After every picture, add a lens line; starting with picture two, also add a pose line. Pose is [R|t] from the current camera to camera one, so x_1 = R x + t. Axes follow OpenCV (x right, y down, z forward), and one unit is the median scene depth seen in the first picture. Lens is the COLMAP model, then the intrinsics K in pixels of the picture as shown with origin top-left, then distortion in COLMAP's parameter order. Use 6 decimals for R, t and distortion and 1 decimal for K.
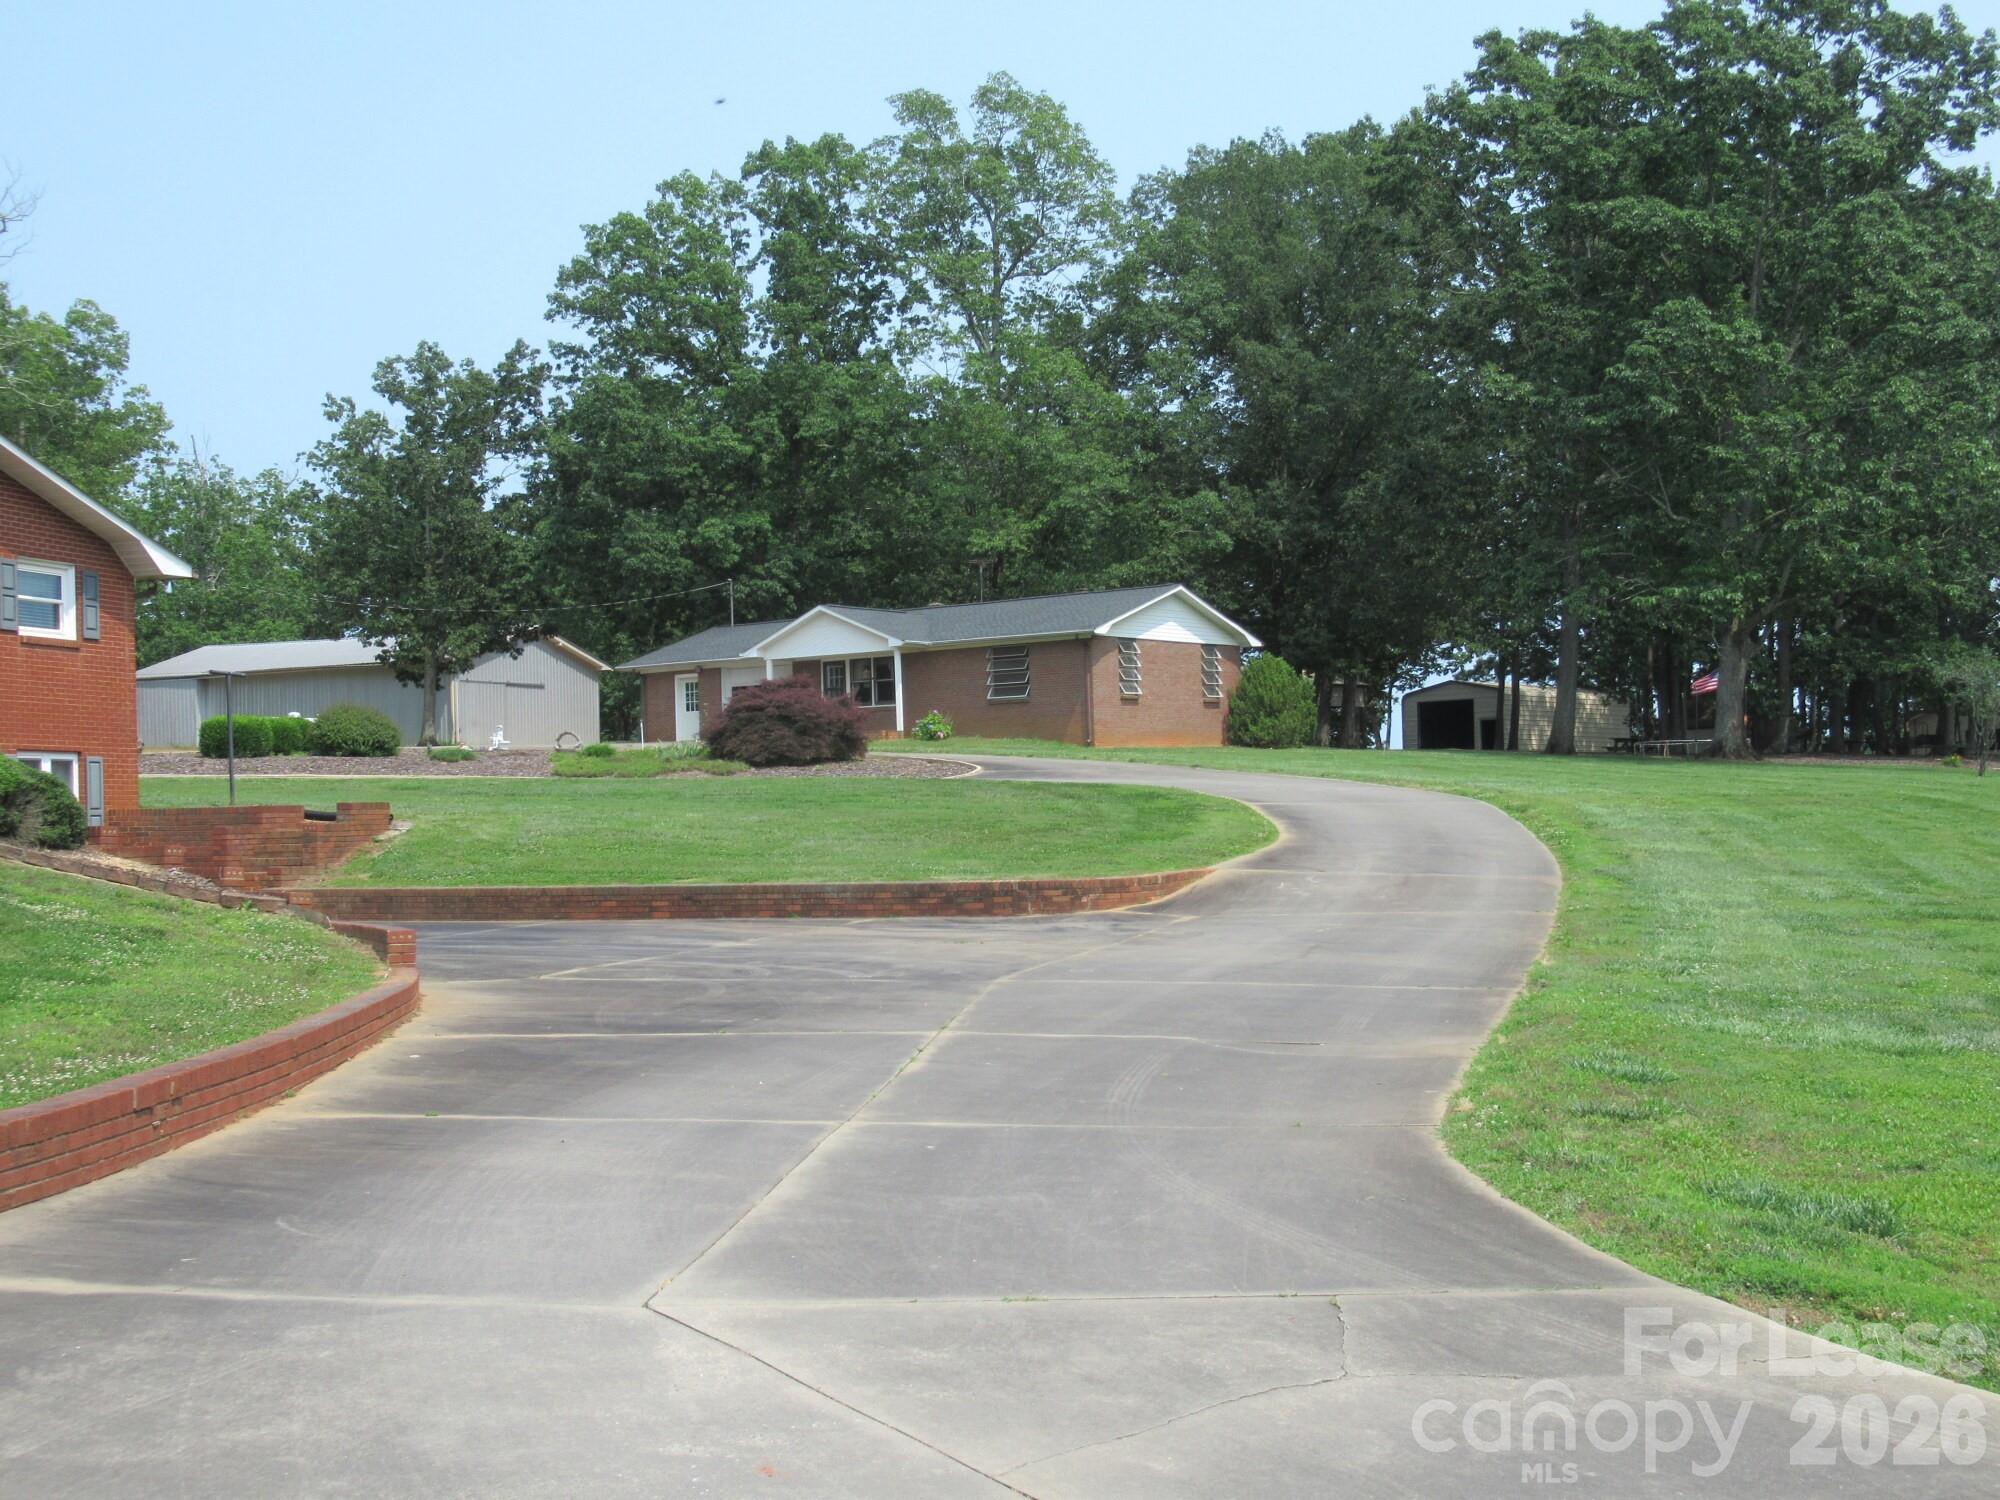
lens RADIAL K [[2557.2, 0, 965.0], [0, 2557.2, 752.3], [0, 0, 1]] dist [0.024834, 0.014134]
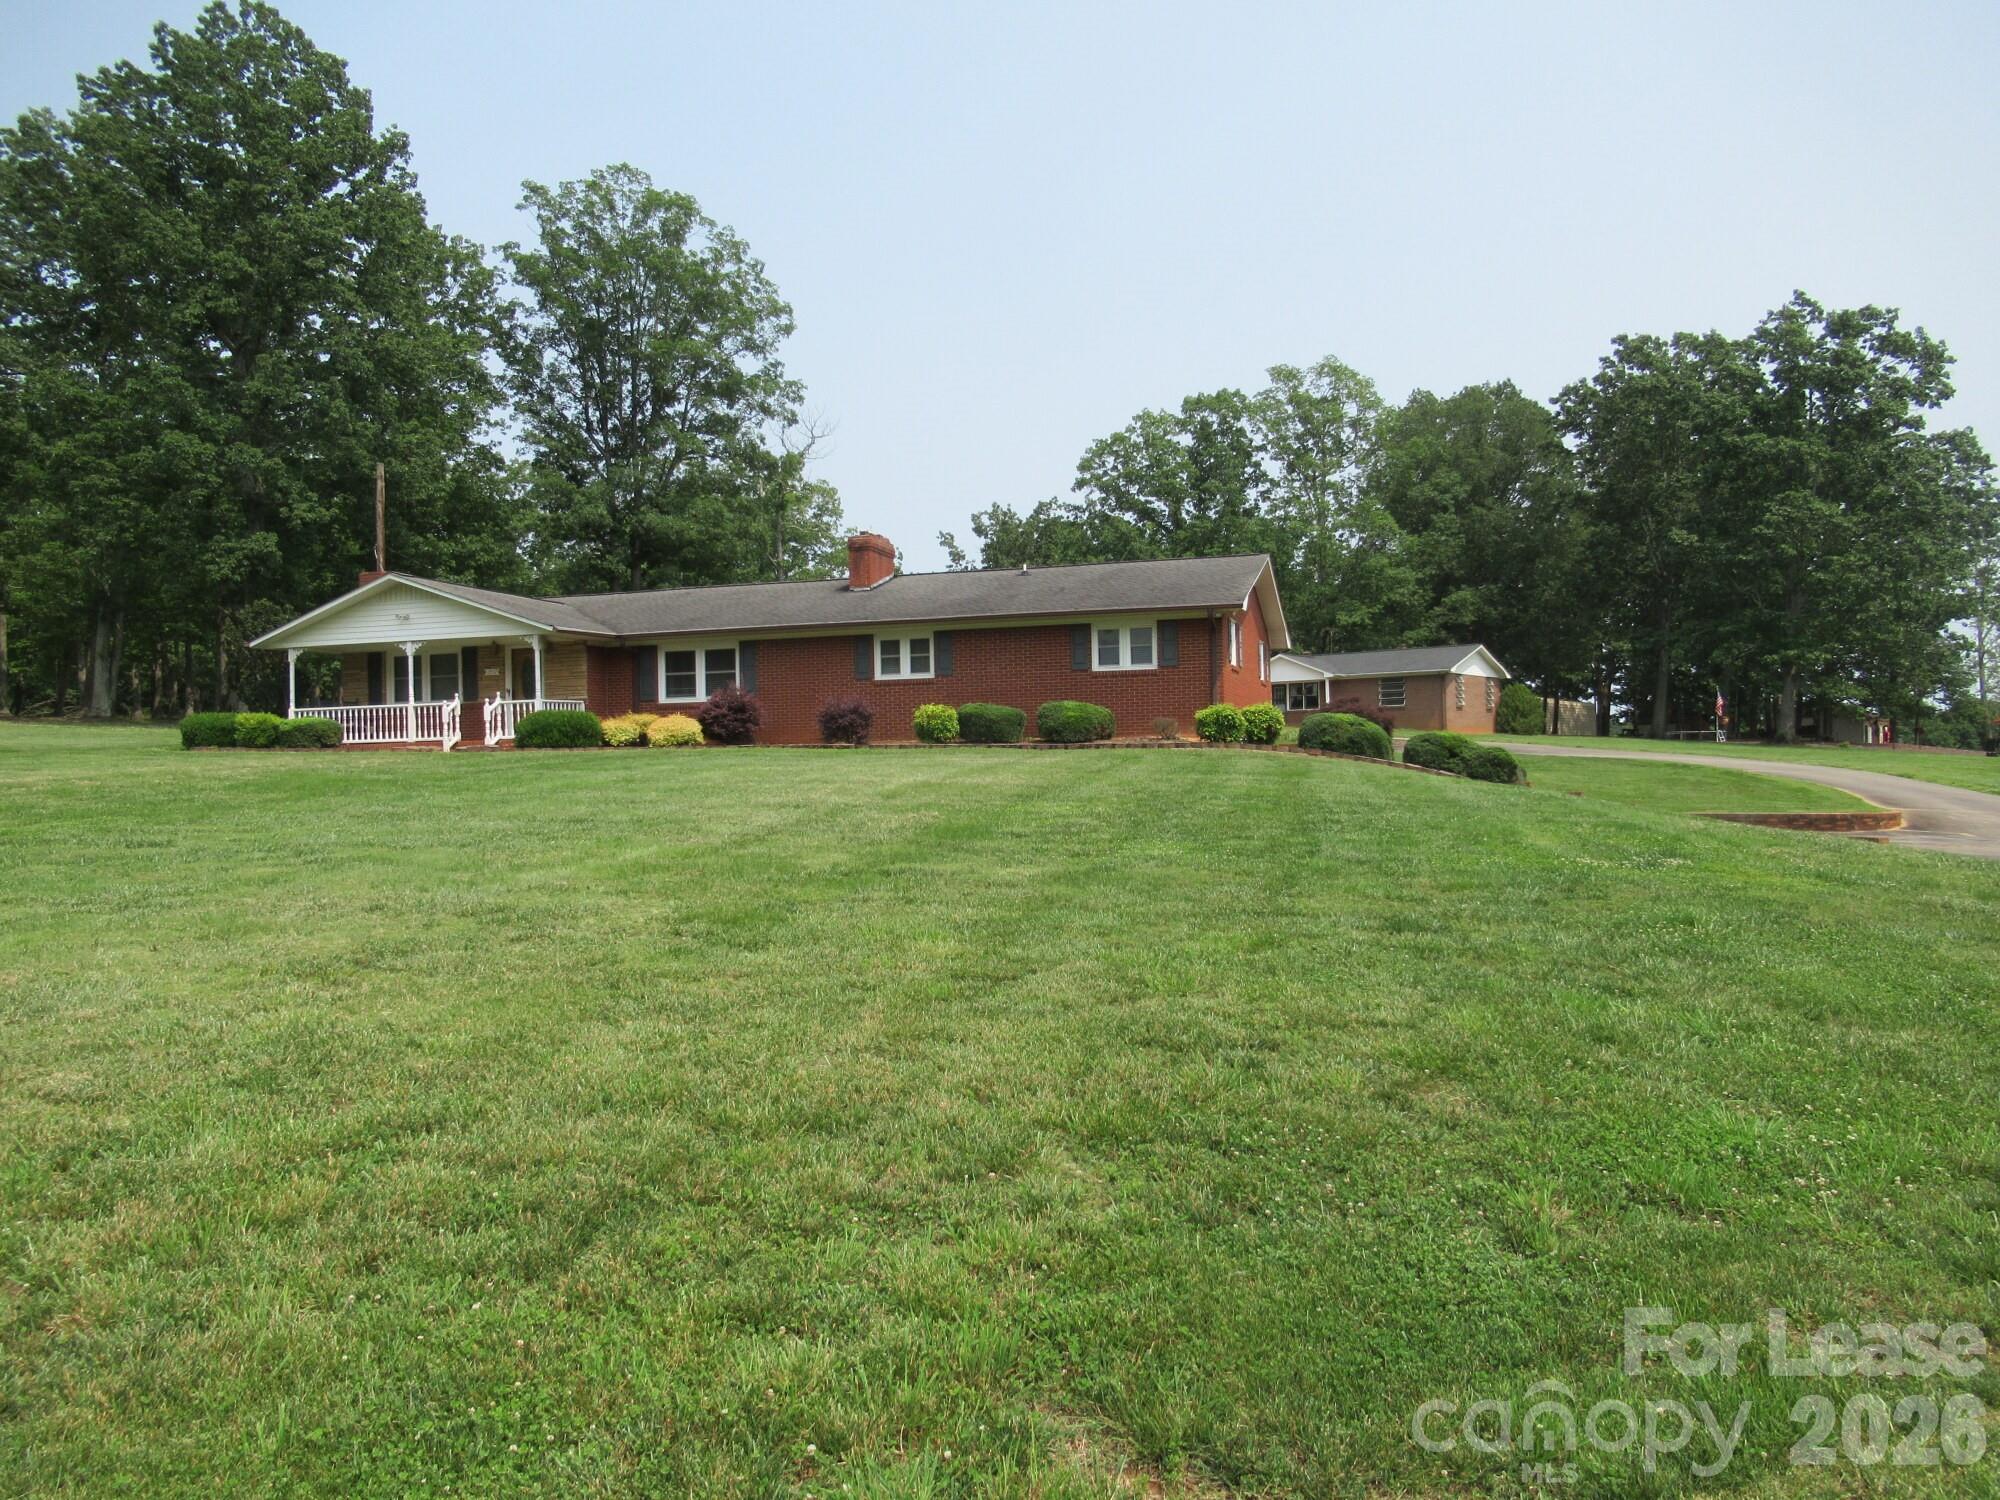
lens RADIAL K [[1470.0, 0, 1000.0], [0, 1470.0, 750.0], [0, 0, 1]] dist [0.010855, 0.005736]
pose [[0.999391, 0.015295, -0.031375, -0.234938], [-0.014795, 0.999761, 0.016114, -0.002671], [0.031614, -0.015640, 0.999378, -0.056467]]
